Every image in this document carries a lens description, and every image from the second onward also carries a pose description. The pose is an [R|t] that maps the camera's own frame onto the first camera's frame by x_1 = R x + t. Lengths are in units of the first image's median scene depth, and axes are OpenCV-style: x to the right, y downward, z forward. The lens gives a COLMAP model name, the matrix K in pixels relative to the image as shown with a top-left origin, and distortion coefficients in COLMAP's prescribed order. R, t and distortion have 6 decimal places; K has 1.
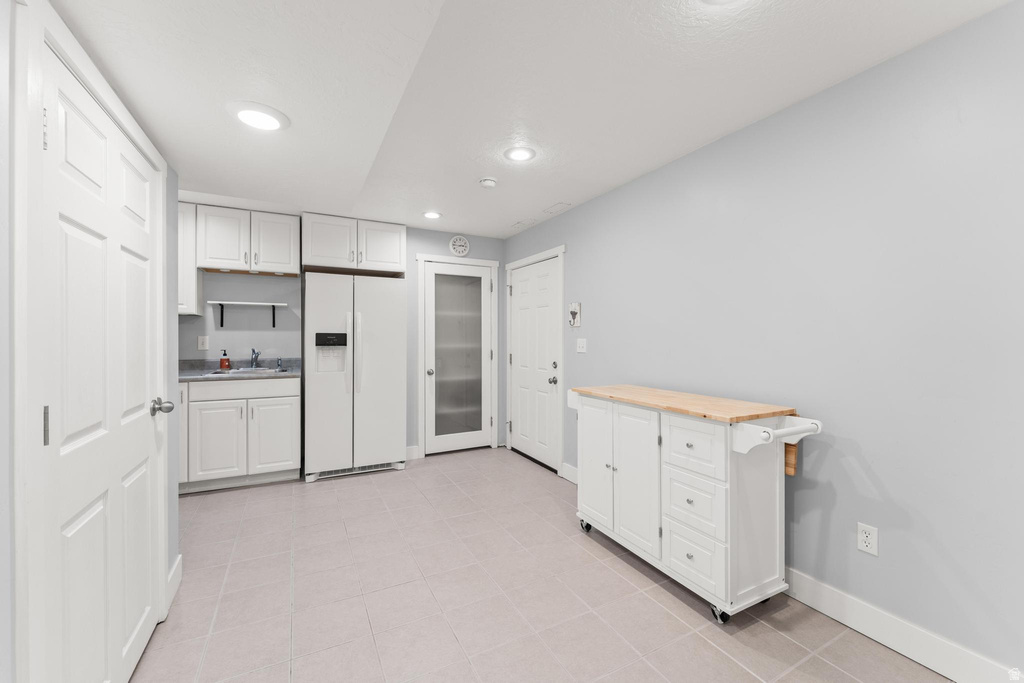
lens RADIAL K [[411.1, 0, 512.3], [0, 411.1, 339.2], [0, 0, 1]] dist [0.003431, -0.001926]
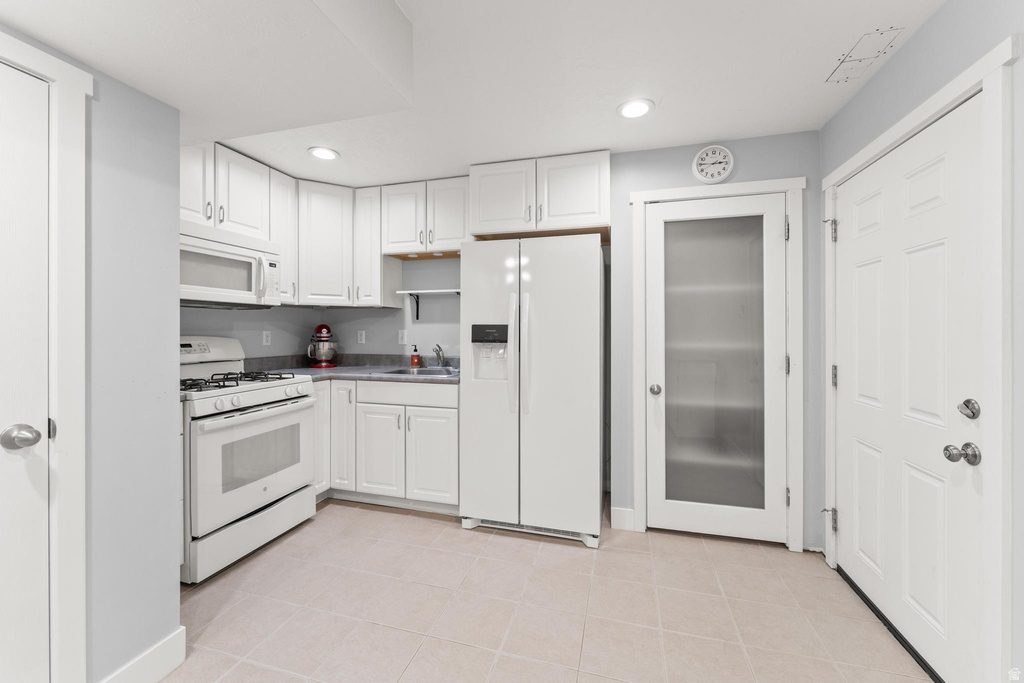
lens RADIAL K [[411.1, 0, 506.0], [0, 411.1, 331.2], [0, 0, 1]] dist [0.003431, -0.001926]
pose [[0.720544, -0.002659, -0.693404, 0.056535], [-0.002048, 0.999980, -0.005962, 0.000525], [0.693406, 0.005716, 0.720525, 0.434606]]
